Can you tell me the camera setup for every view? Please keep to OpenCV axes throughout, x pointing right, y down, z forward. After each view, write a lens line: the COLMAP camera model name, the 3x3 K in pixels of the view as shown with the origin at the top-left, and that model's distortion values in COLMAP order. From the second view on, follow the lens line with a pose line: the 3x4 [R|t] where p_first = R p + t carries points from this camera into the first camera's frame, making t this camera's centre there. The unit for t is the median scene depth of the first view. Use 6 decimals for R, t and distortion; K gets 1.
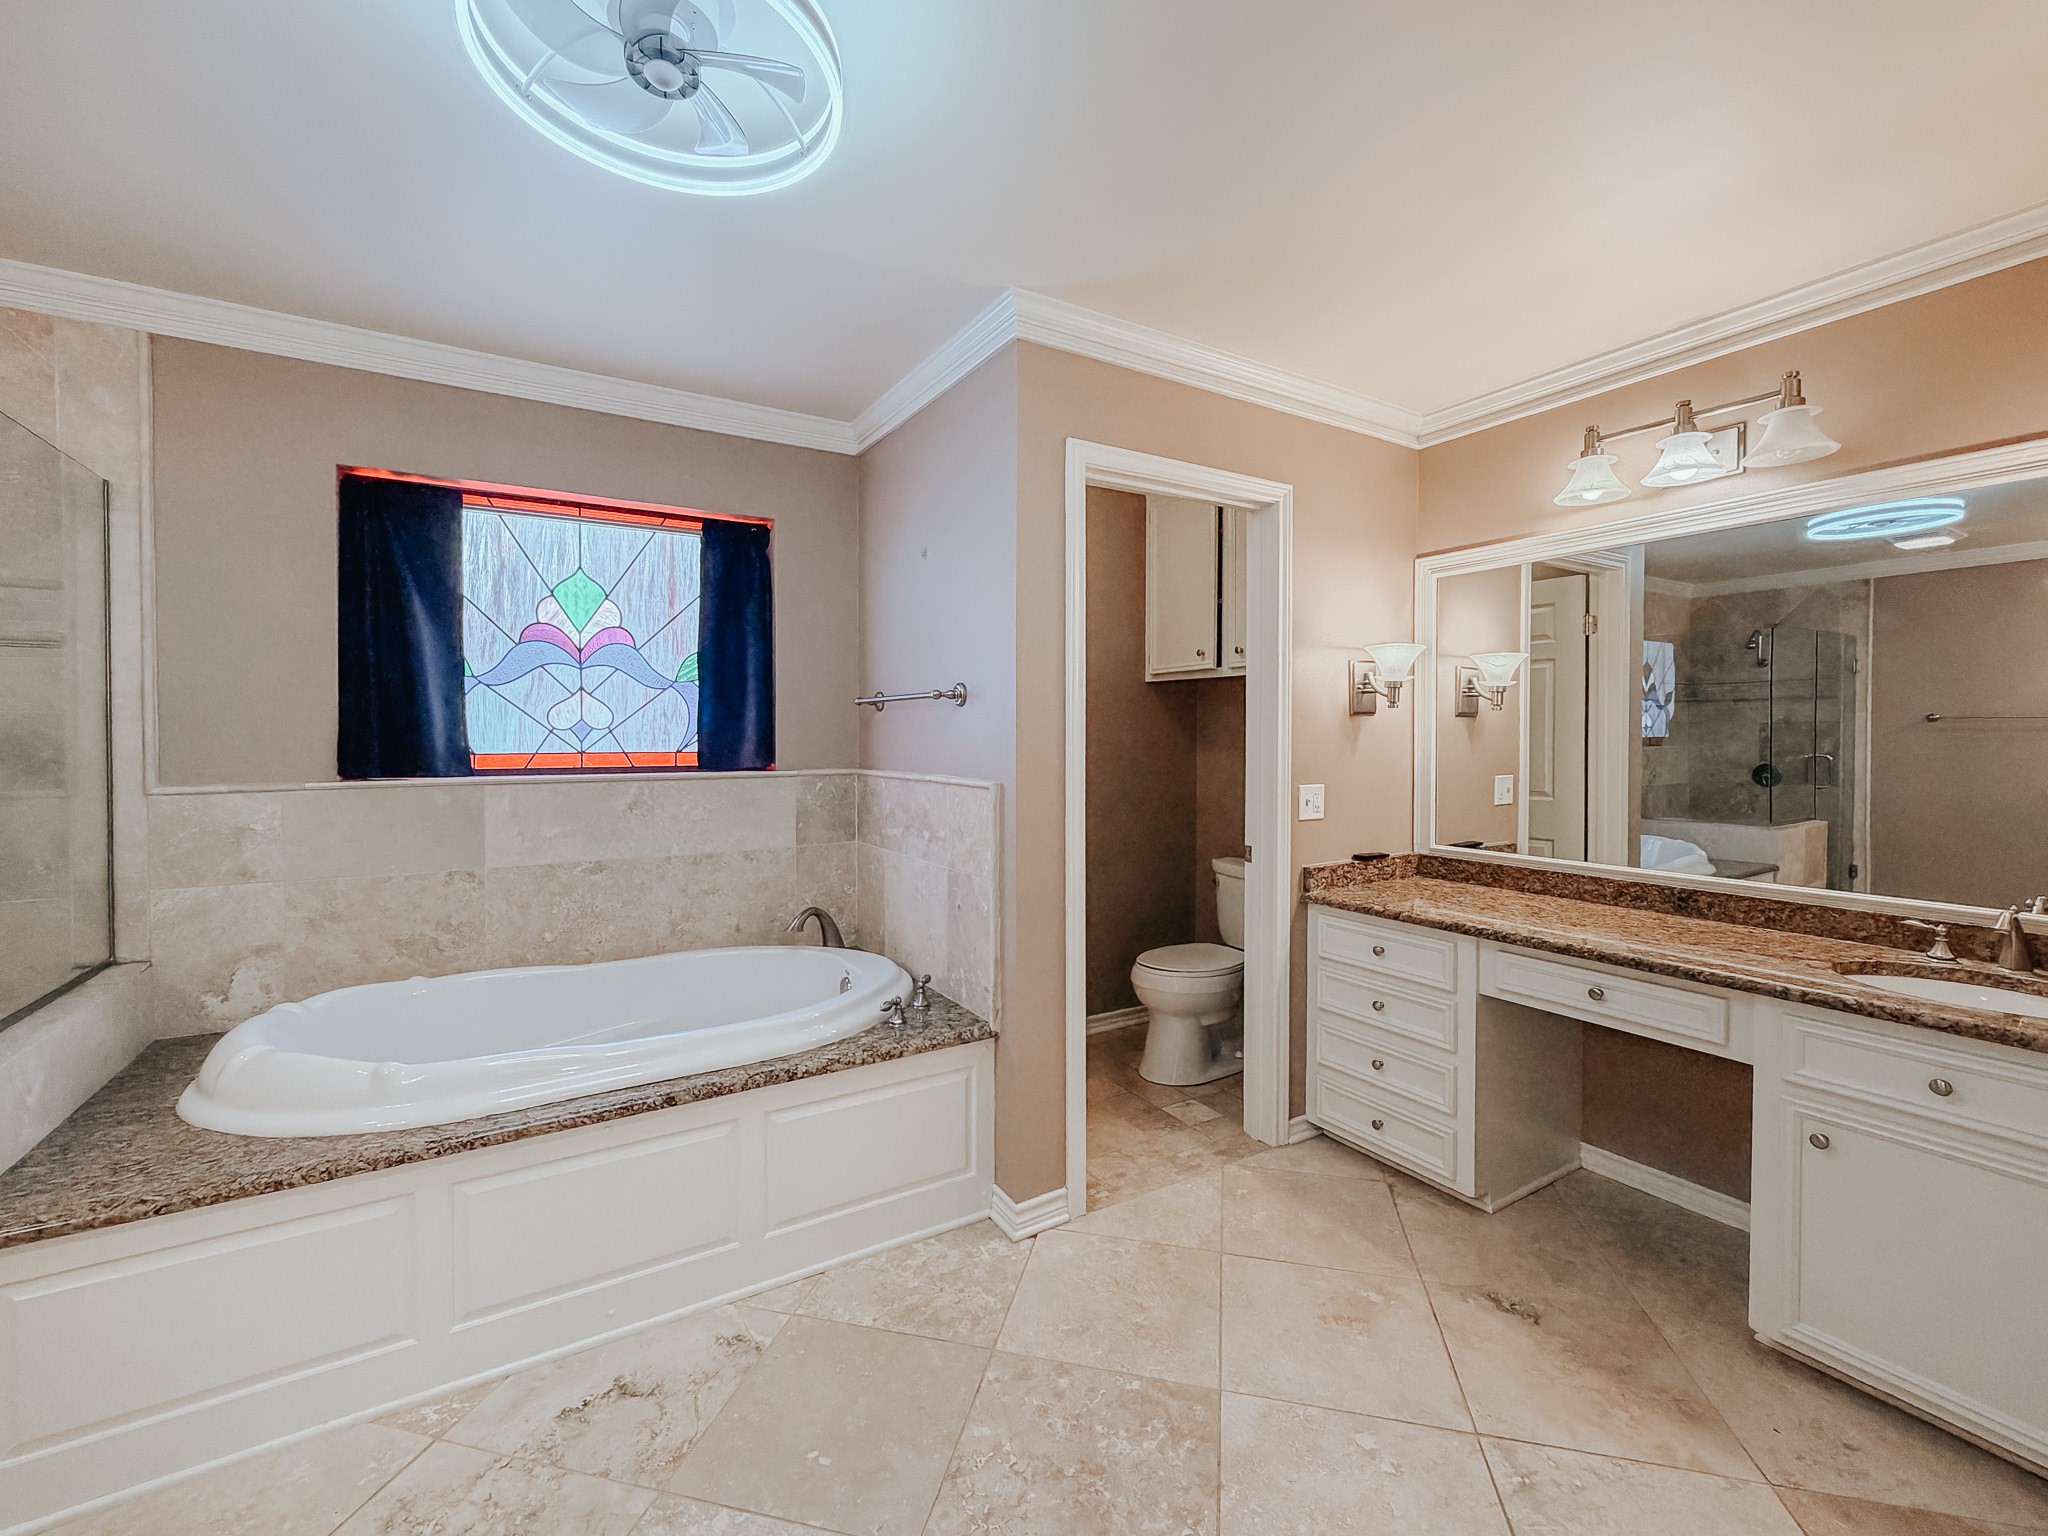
lens RADIAL K [[850.6, 0, 1013.6], [0, 850.6, 749.3], [0, 0, 1]] dist [-0.000357, -0.000143]
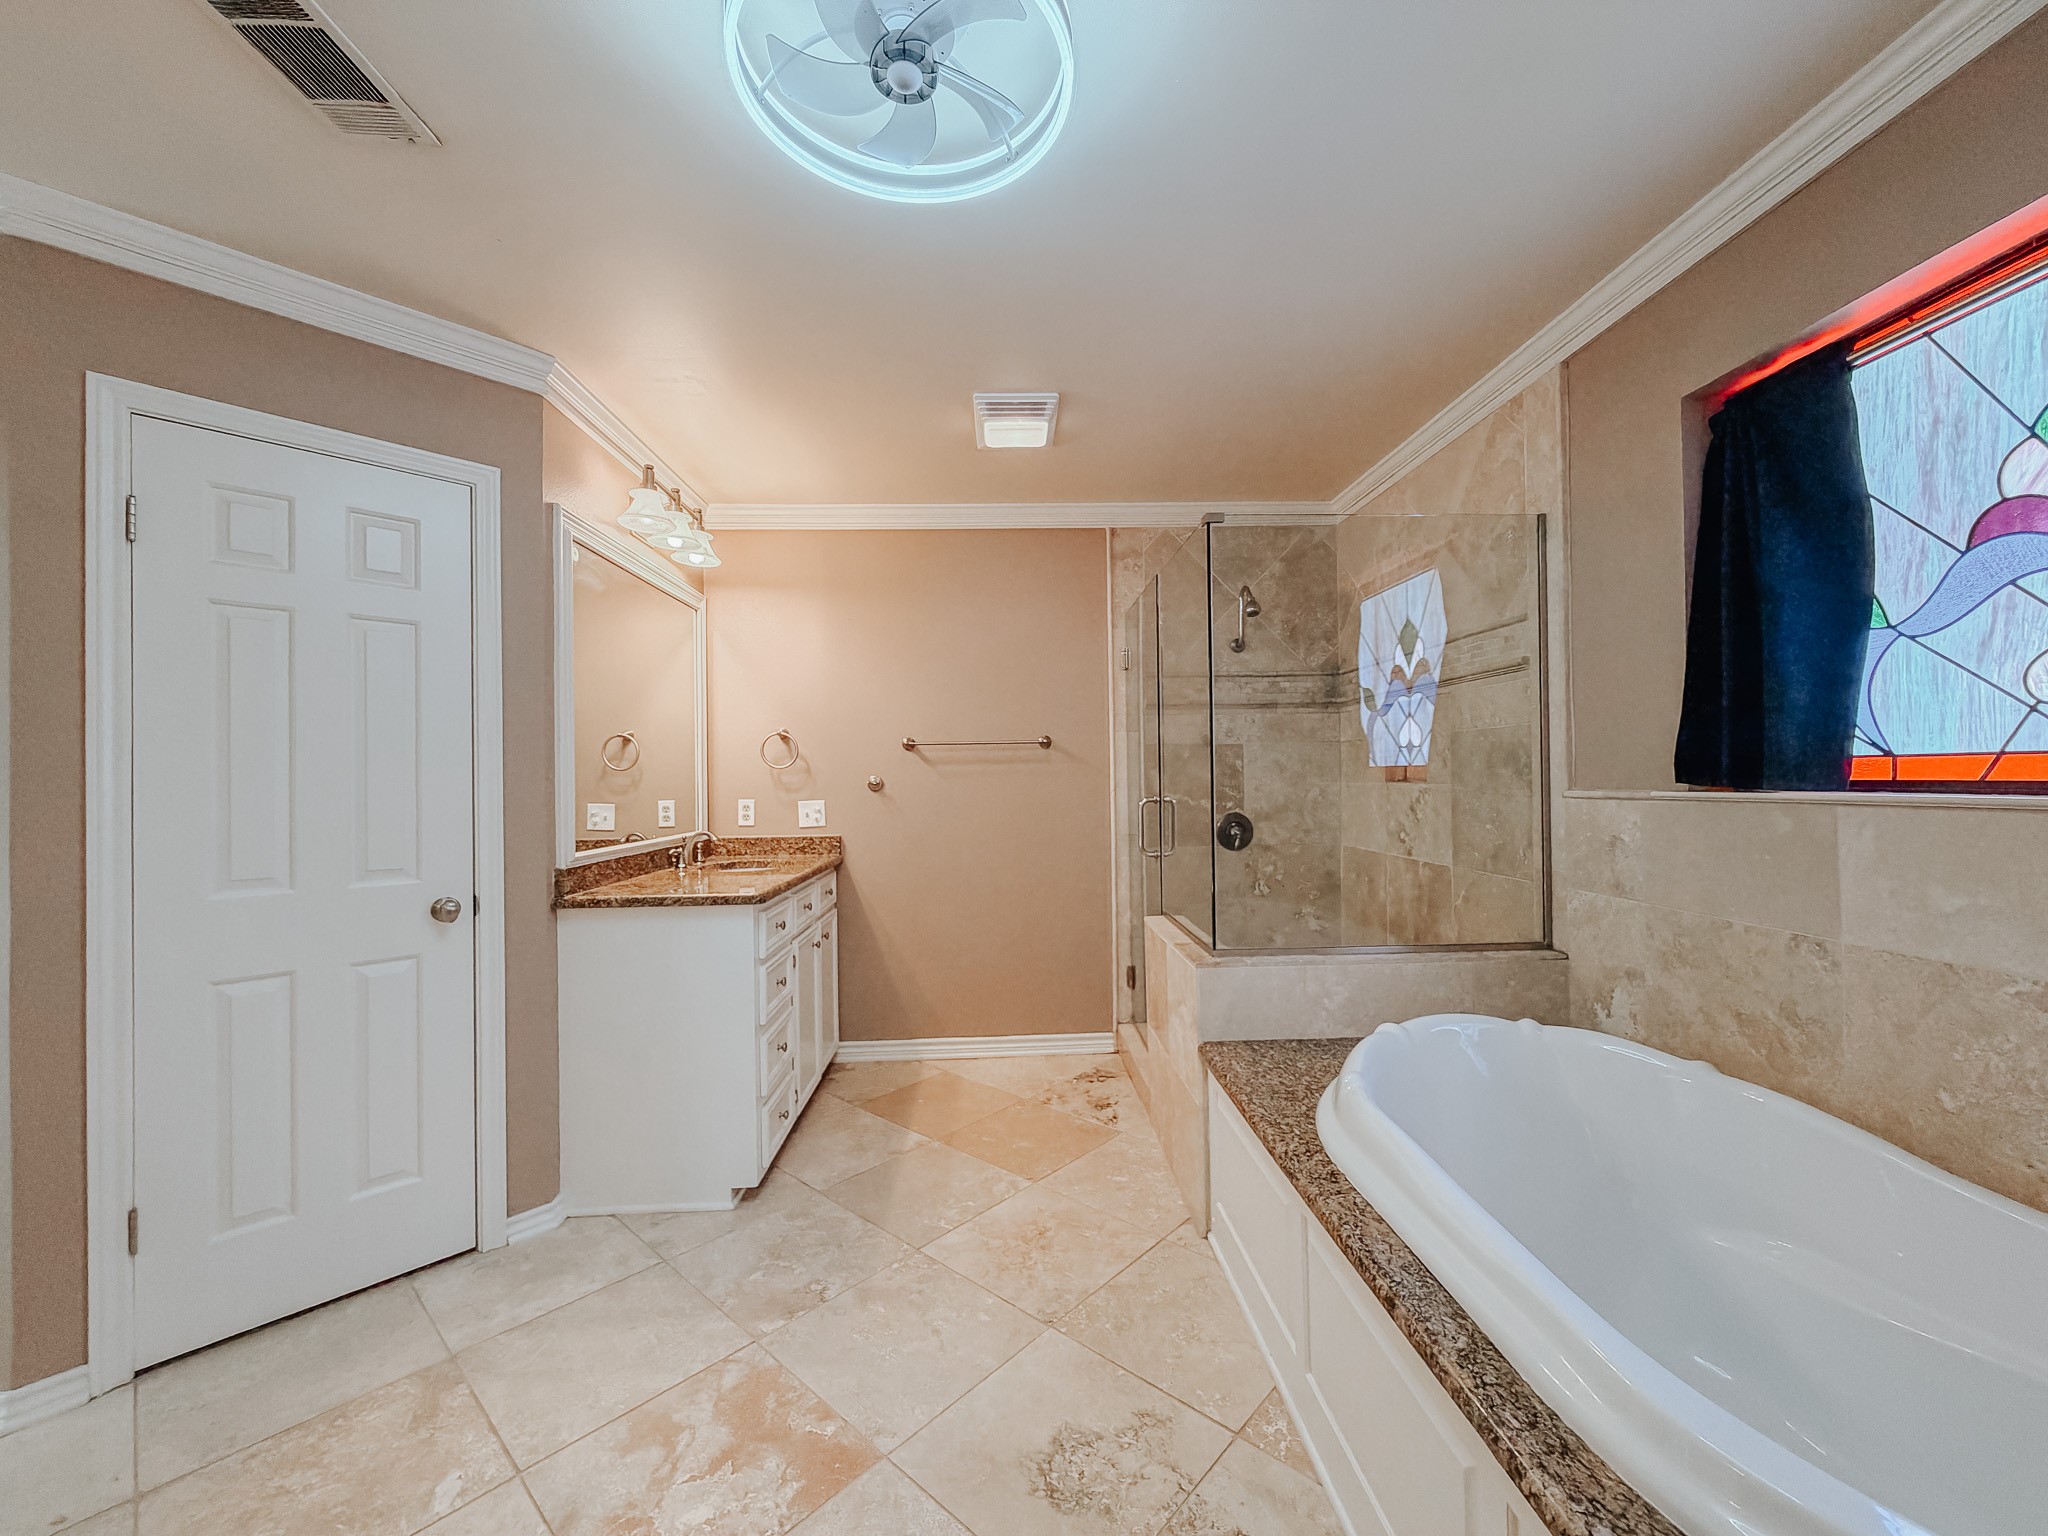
lens RADIAL K [[846.2, 0, 1024.0], [0, 846.2, 768.0], [0, 0, 1]] dist [0.000046, -0.000061]
pose [[-0.488906, -0.000724, -0.872336, 0.192433], [-0.000318, 1.000000, -0.000651, 0.015661], [0.872336, -0.000041, -0.488906, 0.776899]]
